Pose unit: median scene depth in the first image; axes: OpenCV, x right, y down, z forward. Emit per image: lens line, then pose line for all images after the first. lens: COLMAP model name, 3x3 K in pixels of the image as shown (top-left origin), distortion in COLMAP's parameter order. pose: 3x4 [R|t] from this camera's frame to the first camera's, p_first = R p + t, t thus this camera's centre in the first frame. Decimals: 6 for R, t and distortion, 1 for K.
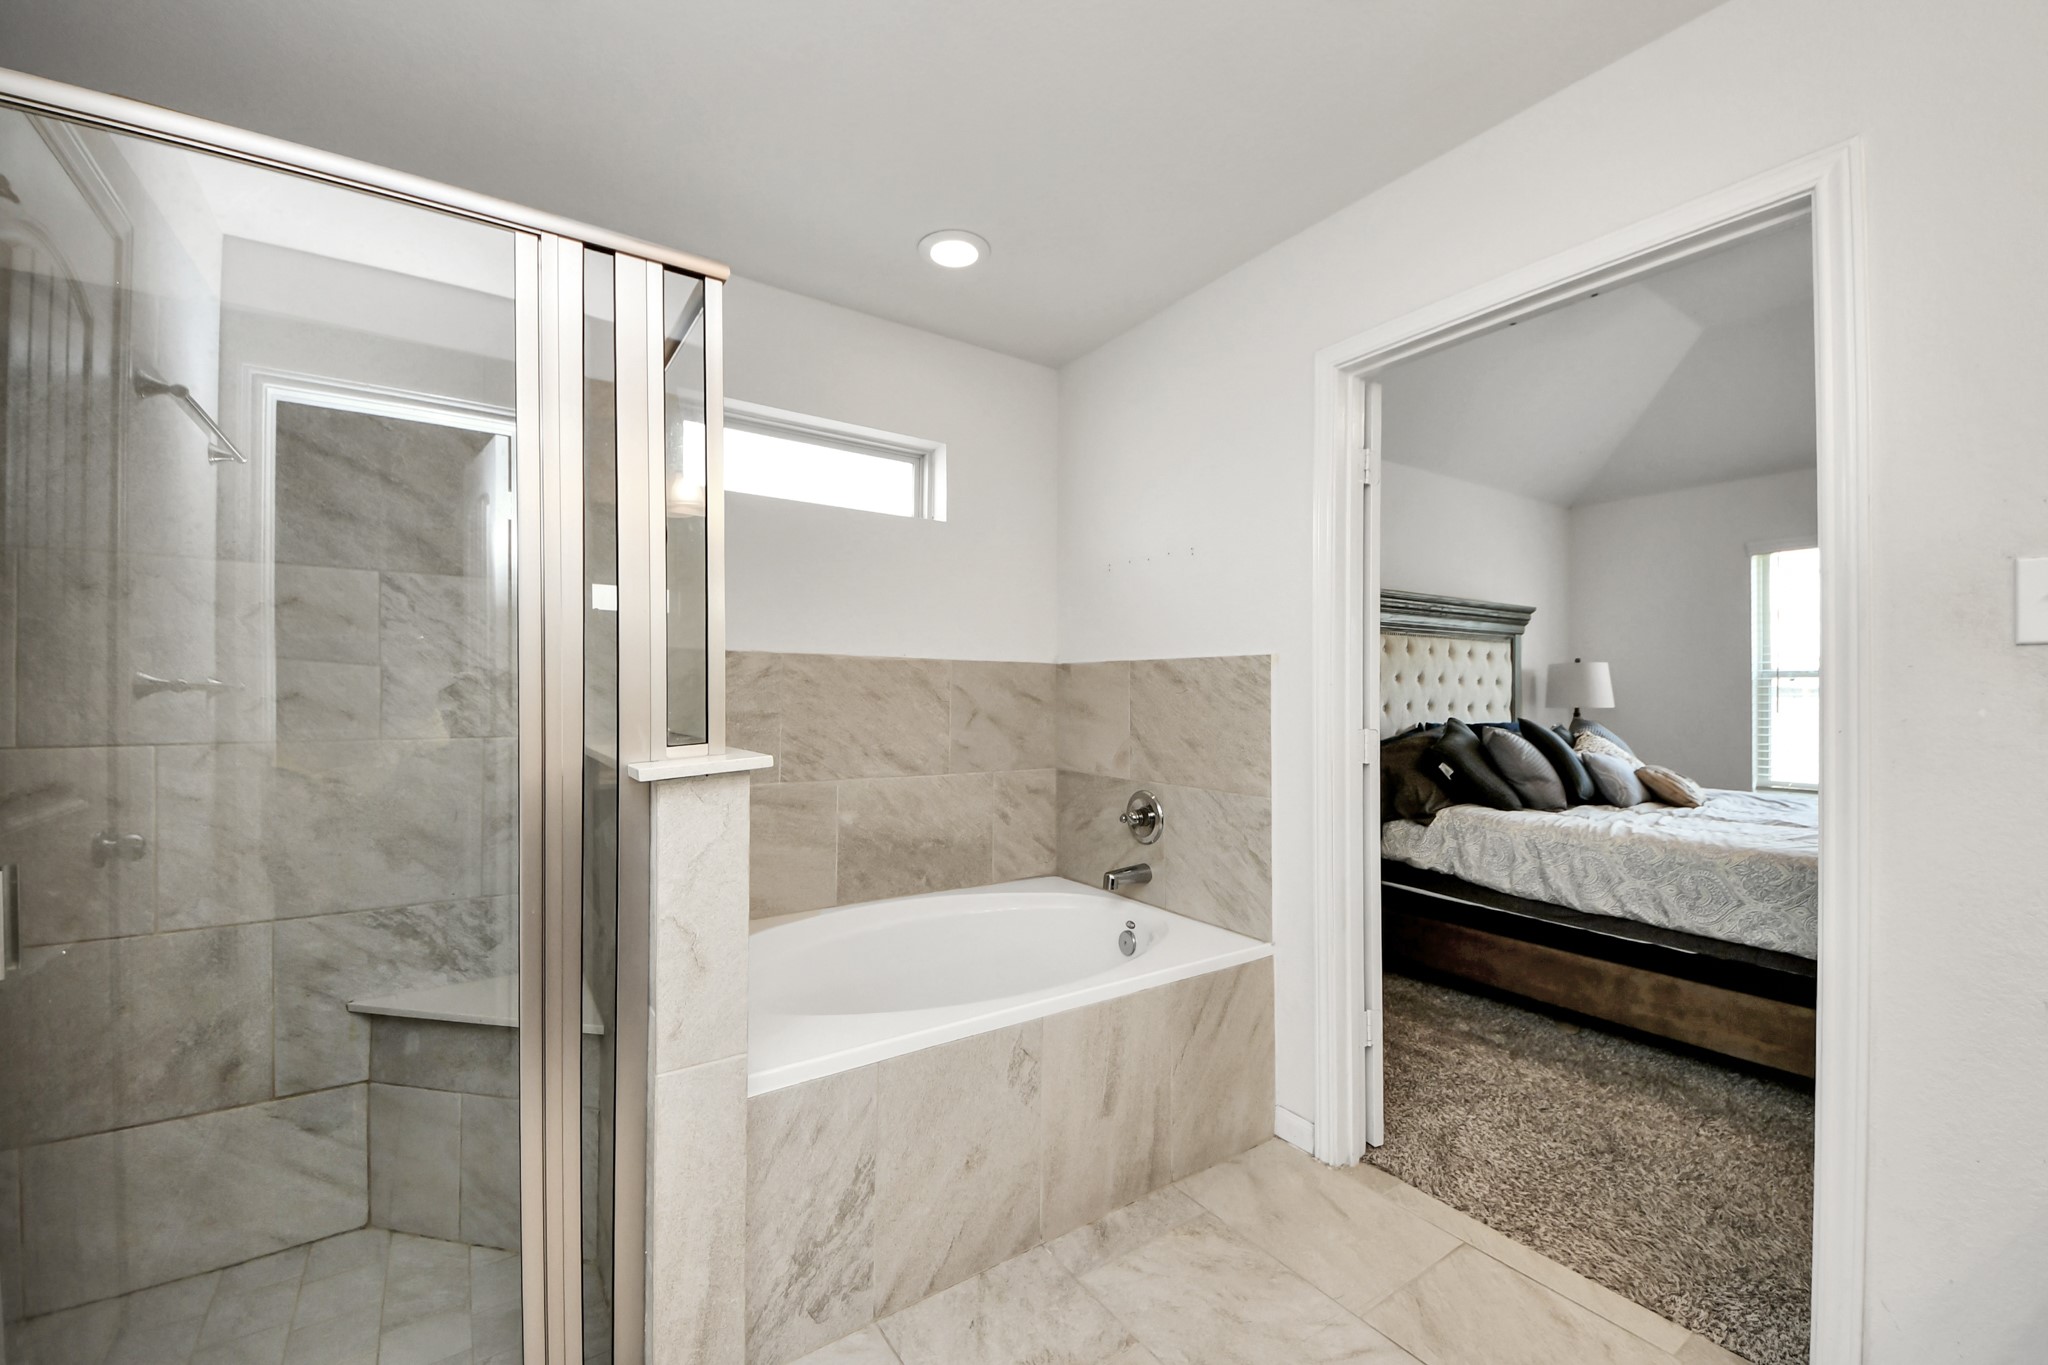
lens RADIAL K [[797.4, 0, 1025.2], [0, 797.4, 691.2], [0, 0, 1]] dist [-0.001475, -0.000382]
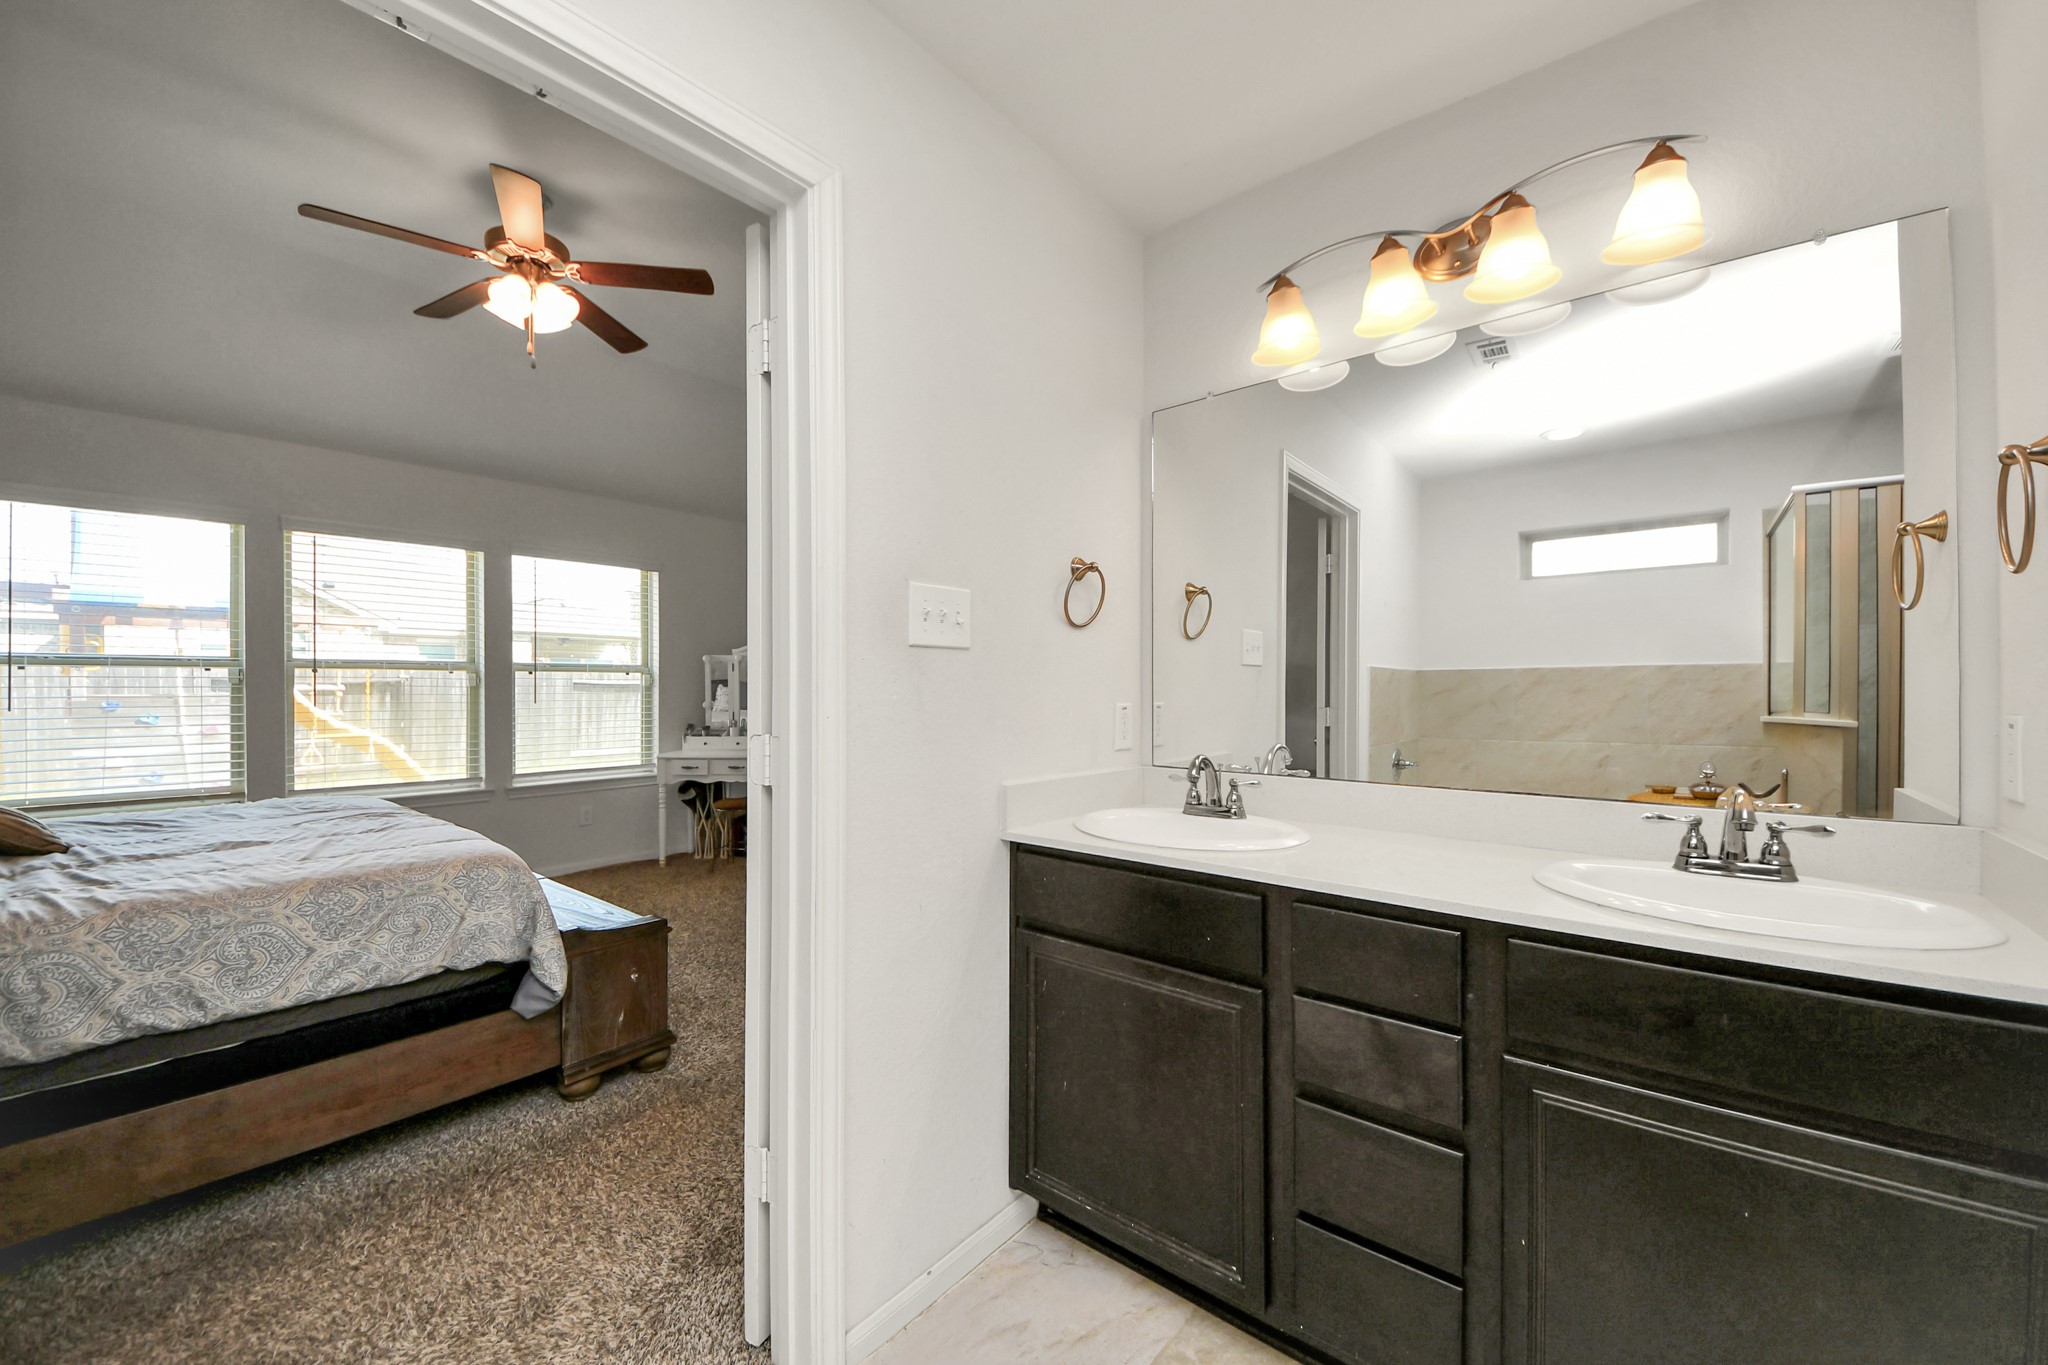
lens RADIAL K [[797.4, 0, 1025.2], [0, 797.4, 691.2], [0, 0, 1]] dist [-0.001475, -0.000382]
pose [[-0.264556, -0.007083, 0.964344, -0.037854], [-0.004124, 0.999972, 0.006214, 0.003095], [-0.964361, -0.002333, -0.264578, 0.505069]]
